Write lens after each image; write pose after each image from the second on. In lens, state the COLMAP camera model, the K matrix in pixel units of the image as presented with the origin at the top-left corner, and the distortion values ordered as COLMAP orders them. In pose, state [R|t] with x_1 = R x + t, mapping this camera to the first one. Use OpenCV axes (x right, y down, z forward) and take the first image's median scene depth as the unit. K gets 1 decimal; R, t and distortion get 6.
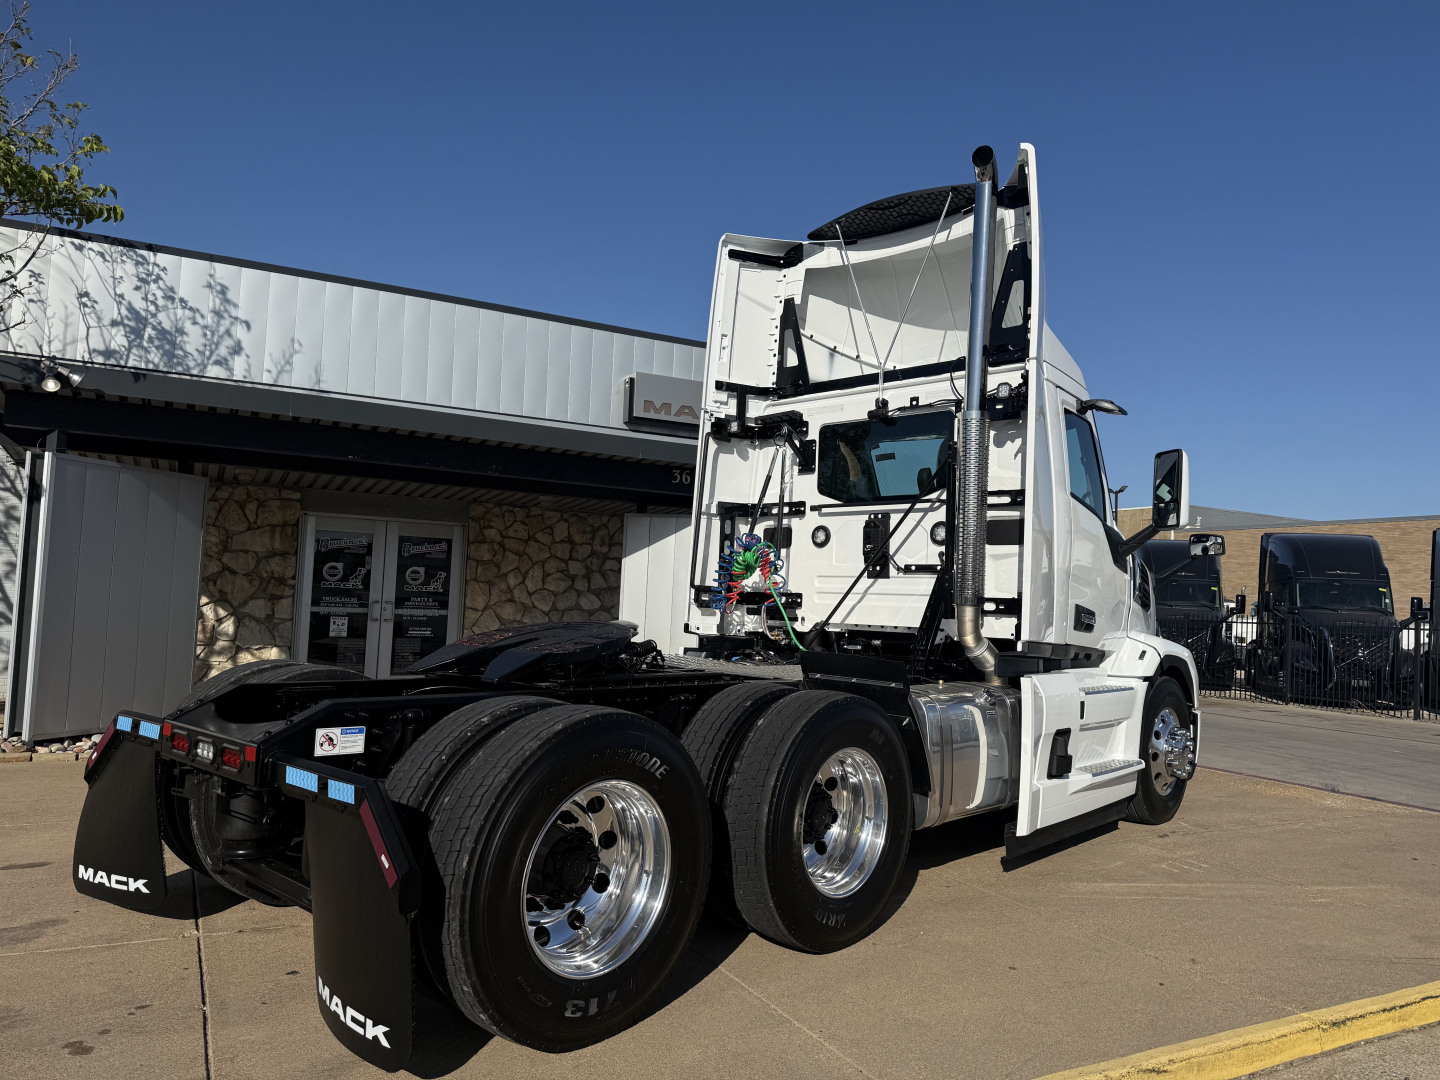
lens RADIAL K [[1008.6, 0, 720.3], [0, 1008.6, 541.8], [0, 0, 1]] dist [0.043075, -0.043713]
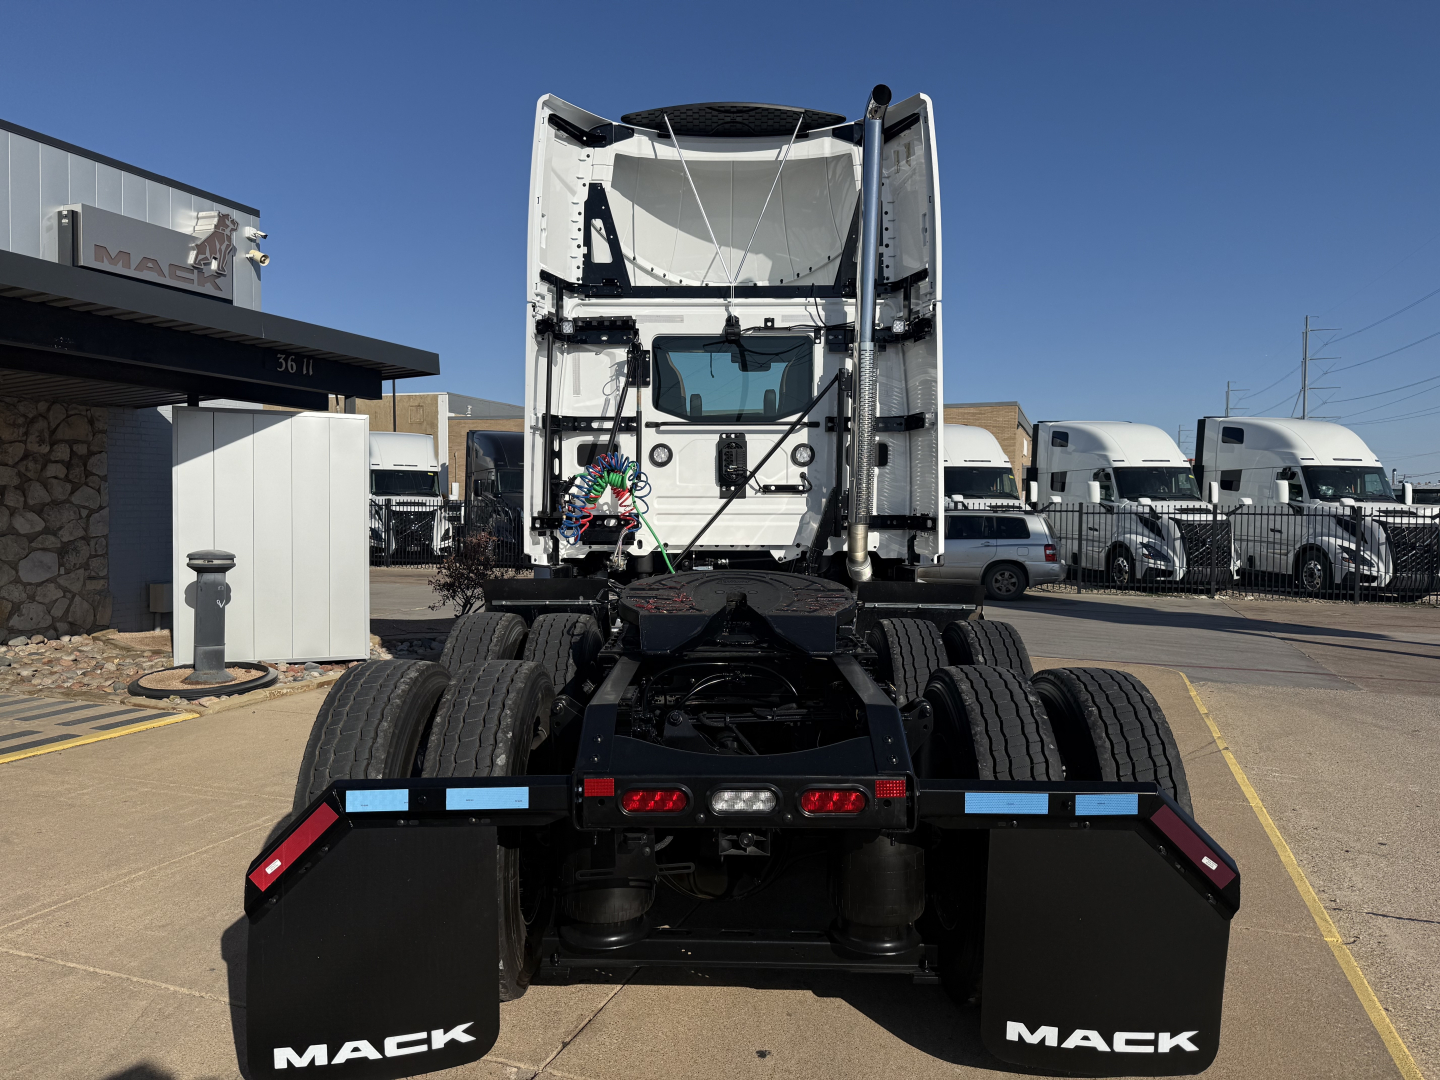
lens RADIAL K [[1008.6, 0, 735.5], [0, 1008.6, 544.9], [0, 0, 1]] dist [0.043075, -0.043713]
pose [[0.738720, -0.061577, 0.671194, -0.370677], [-0.017508, 0.993729, 0.110438, -0.020604], [-0.673785, -0.093334, 0.733009, 0.188353]]
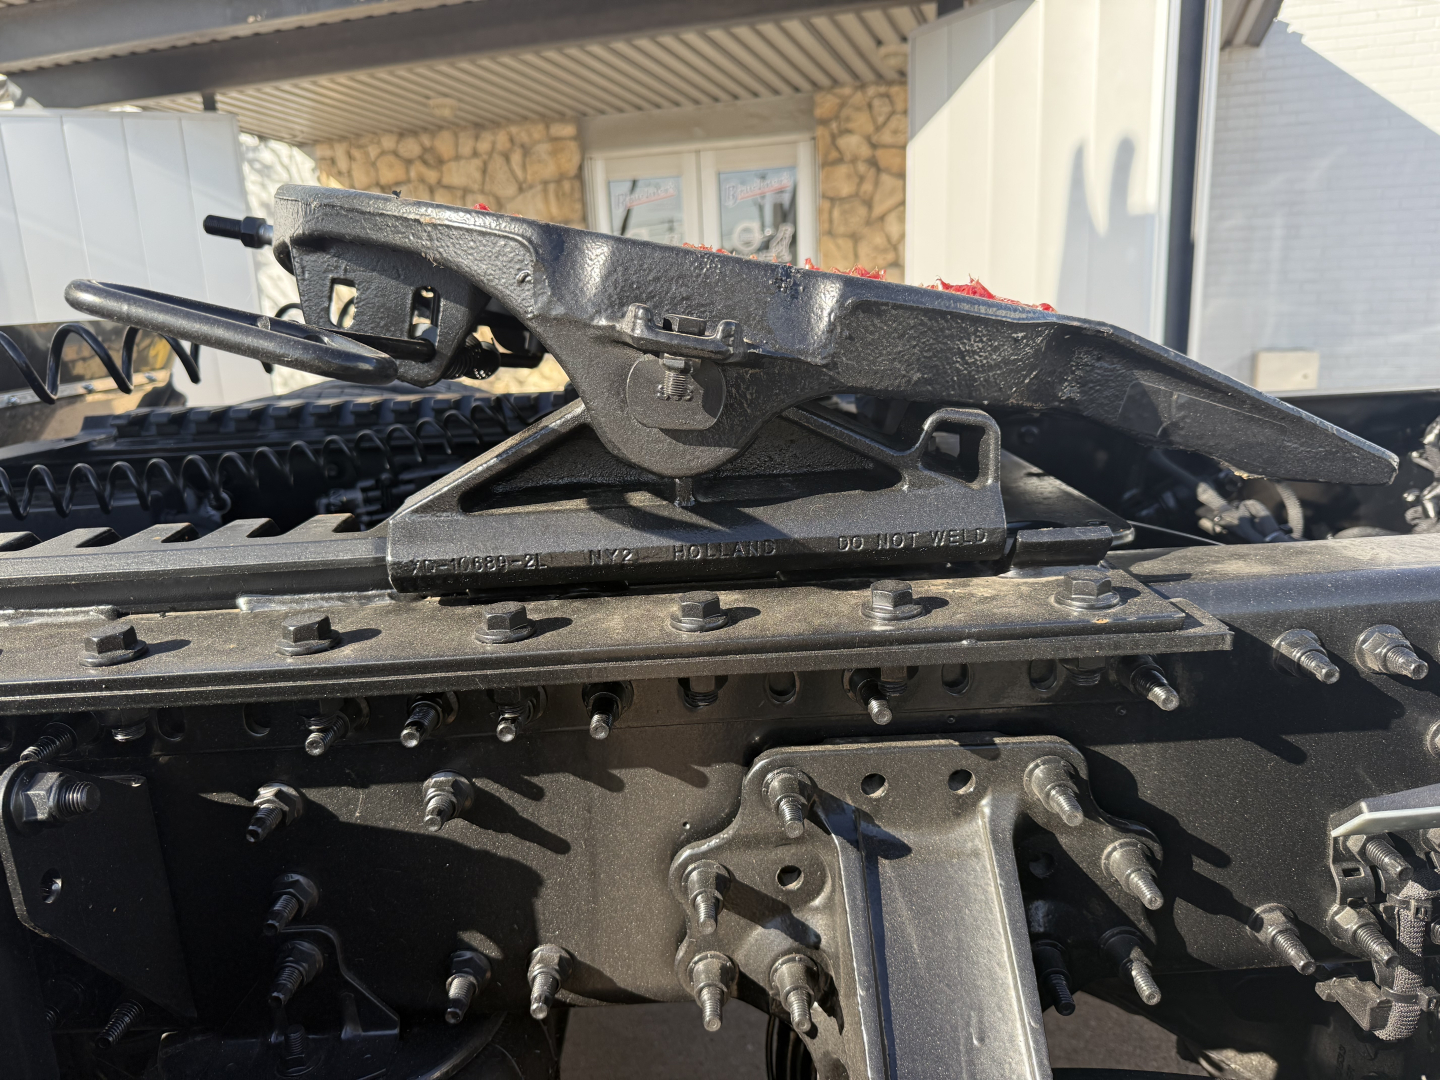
lens RADIAL K [[1008.6, 0, 699.1], [0, 1008.6, 560.1], [0, 0, 1]] dist [0.043075, -0.043713]
pose [[0.651337, 0.133464, -0.746959, 0.251651], [0.109721, 0.957497, 0.266758, 0.077903], [0.750814, -0.255707, 0.609010, 0.761574]]
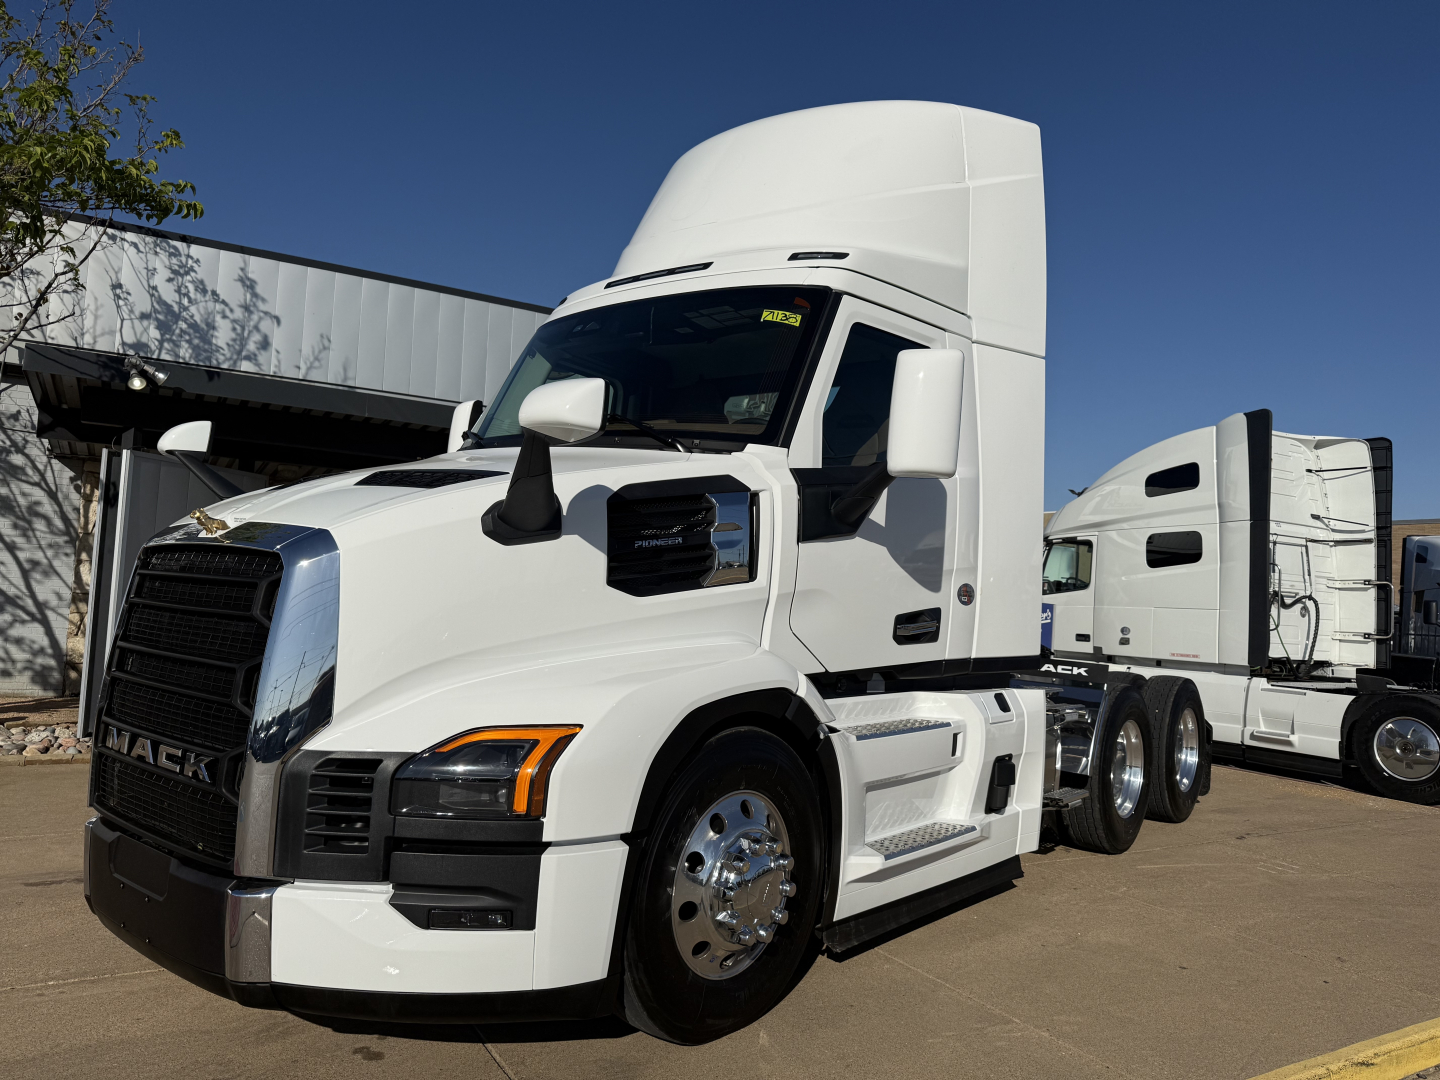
lens RADIAL K [[1008.6, 0, 715.9], [0, 1008.6, 544.1], [0, 0, 1]] dist [0.043075, -0.043713]
pose [[0.999059, 0.011684, 0.041777, -0.102316], [-0.011963, 0.999908, 0.006451, -0.007959], [-0.041698, -0.006944, 0.999106, -0.010744]]
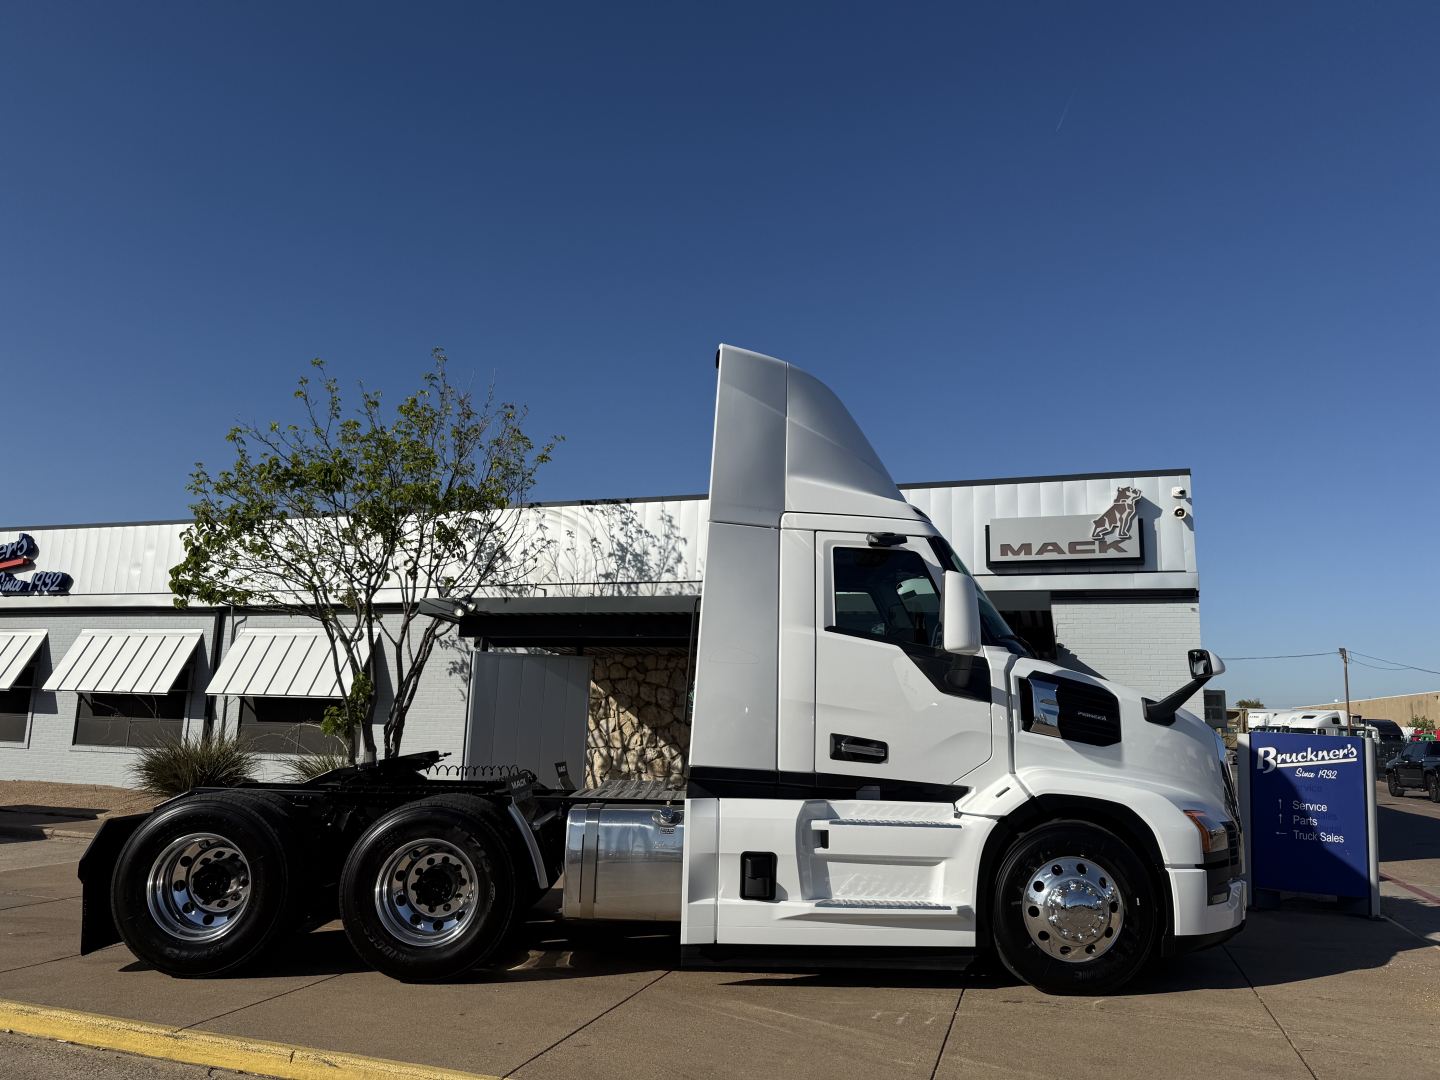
lens RADIAL K [[1008.6, 0, 717.3], [0, 1008.6, 538.2], [0, 0, 1]] dist [0.043075, -0.043713]
pose [[0.676341, -0.152494, -0.720630, 0.721086], [0.041463, 0.984666, -0.169453, 0.024190], [0.735421, 0.084729, 0.672293, 0.139975]]
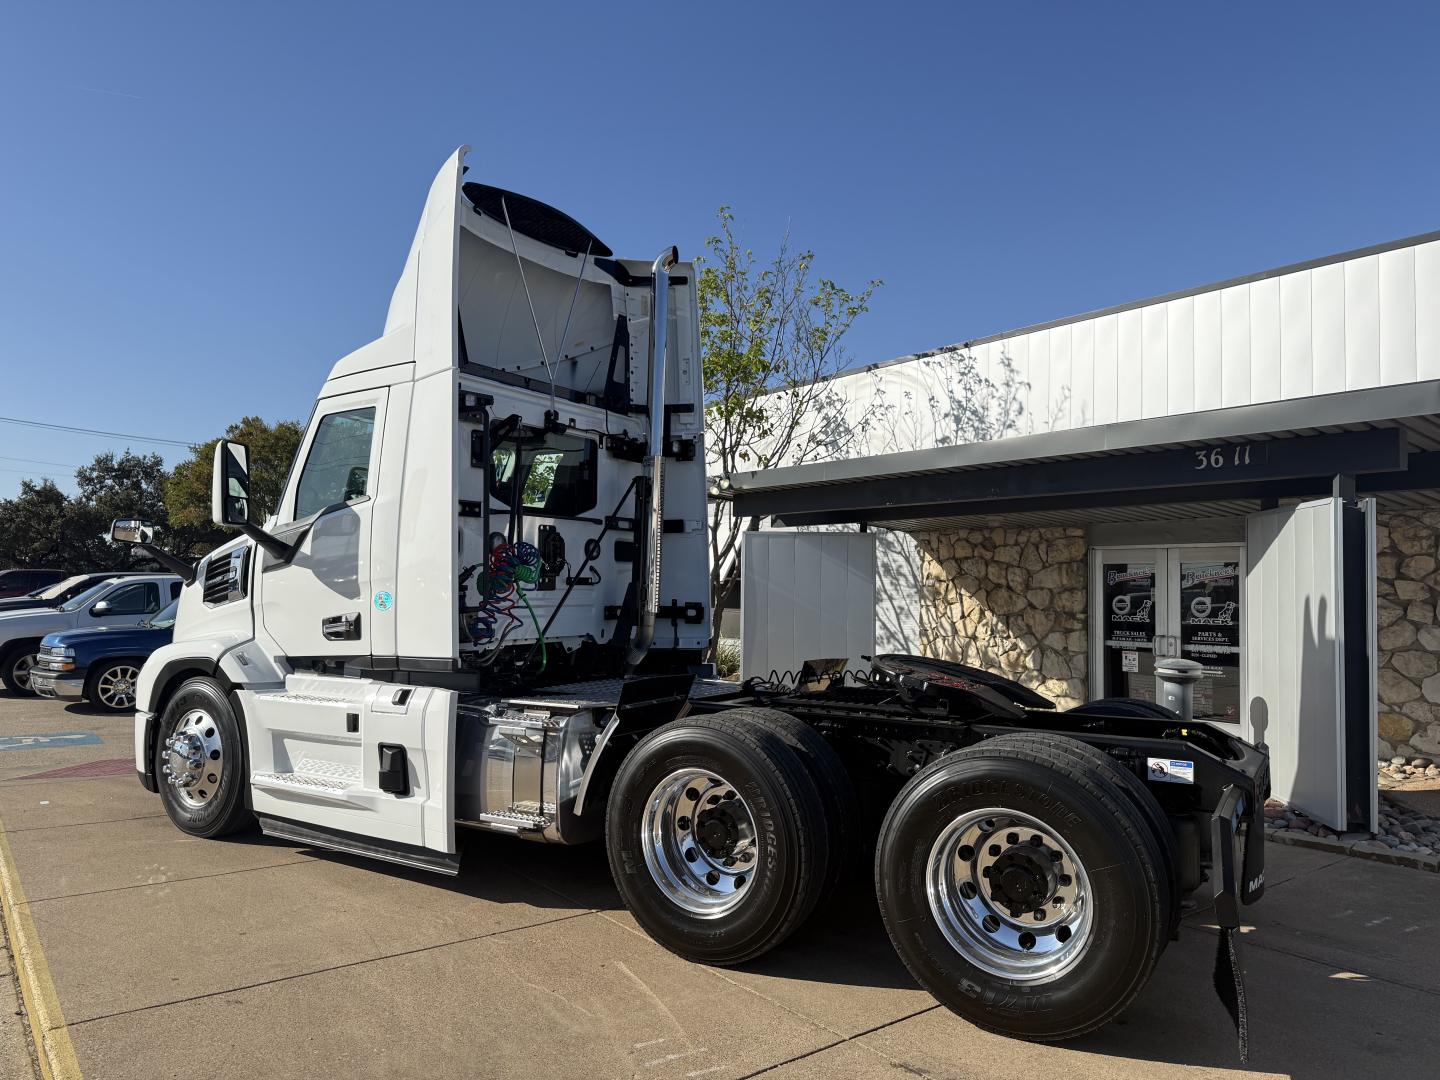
lens RADIAL K [[1008.6, 0, 723.9], [0, 1008.6, 534.8], [0, 0, 1]] dist [0.043075, -0.043713]
pose [[0.167474, -0.096656, -0.981127, 0.713303], [0.044701, 0.994903, -0.090383, 0.045447], [0.984863, -0.028720, 0.170941, 0.616346]]
